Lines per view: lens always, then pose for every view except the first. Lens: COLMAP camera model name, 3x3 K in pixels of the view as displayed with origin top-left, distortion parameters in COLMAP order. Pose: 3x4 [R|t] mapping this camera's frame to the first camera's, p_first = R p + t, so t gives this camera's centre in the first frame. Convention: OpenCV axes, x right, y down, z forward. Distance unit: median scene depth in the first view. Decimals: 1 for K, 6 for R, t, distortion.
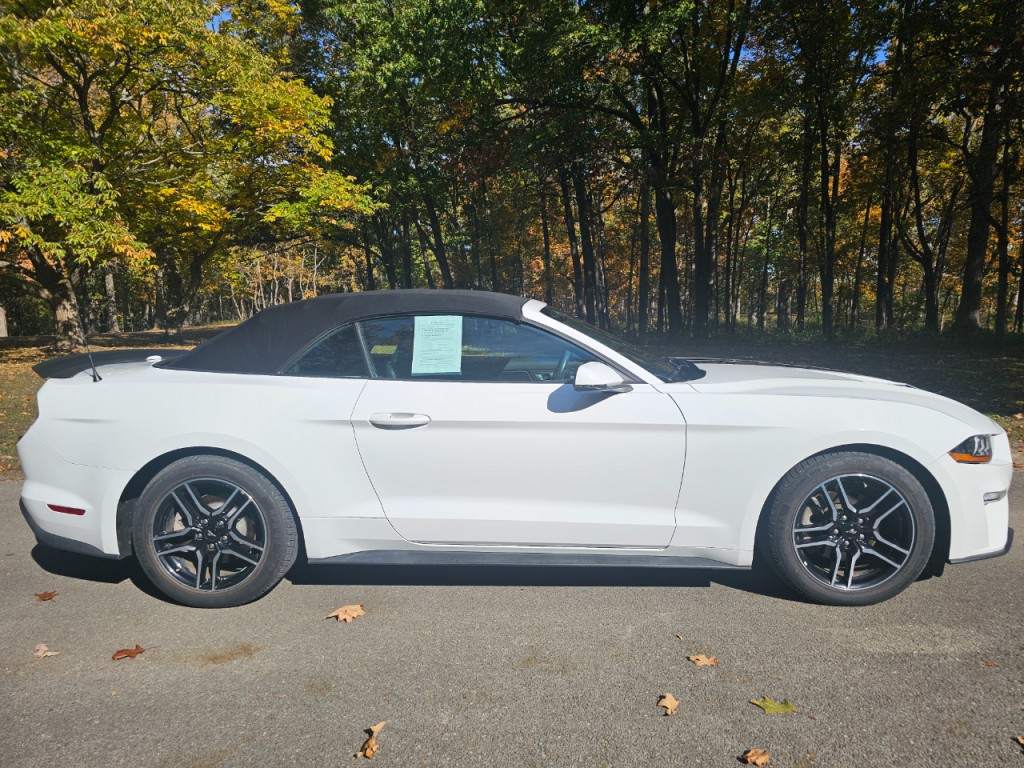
lens RADIAL K [[681.5, 0, 531.8], [0, 681.5, 385.1], [0, 0, 1]] dist [0.056295, -0.046692]
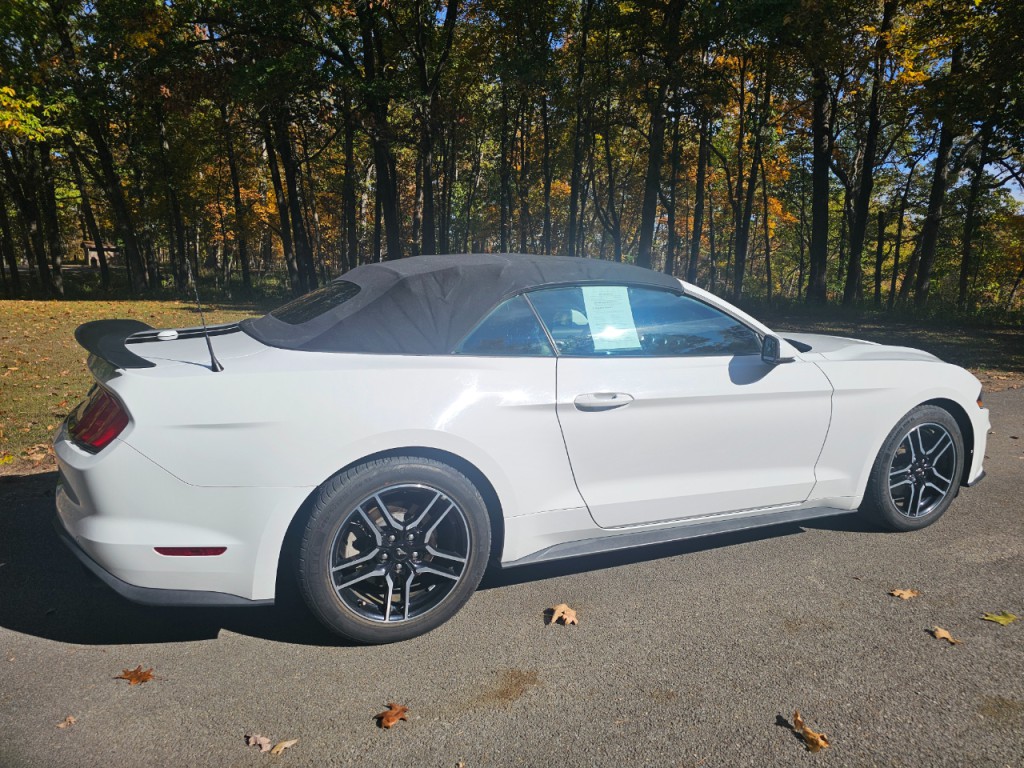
lens RADIAL K [[681.5, 0, 531.8], [0, 681.5, 385.1], [0, 0, 1]] dist [0.056295, -0.046692]
pose [[0.900901, -0.049298, 0.431216, -0.661640], [0.024884, 0.997761, 0.062081, -0.029139], [-0.433311, -0.045199, 0.900110, 0.206182]]
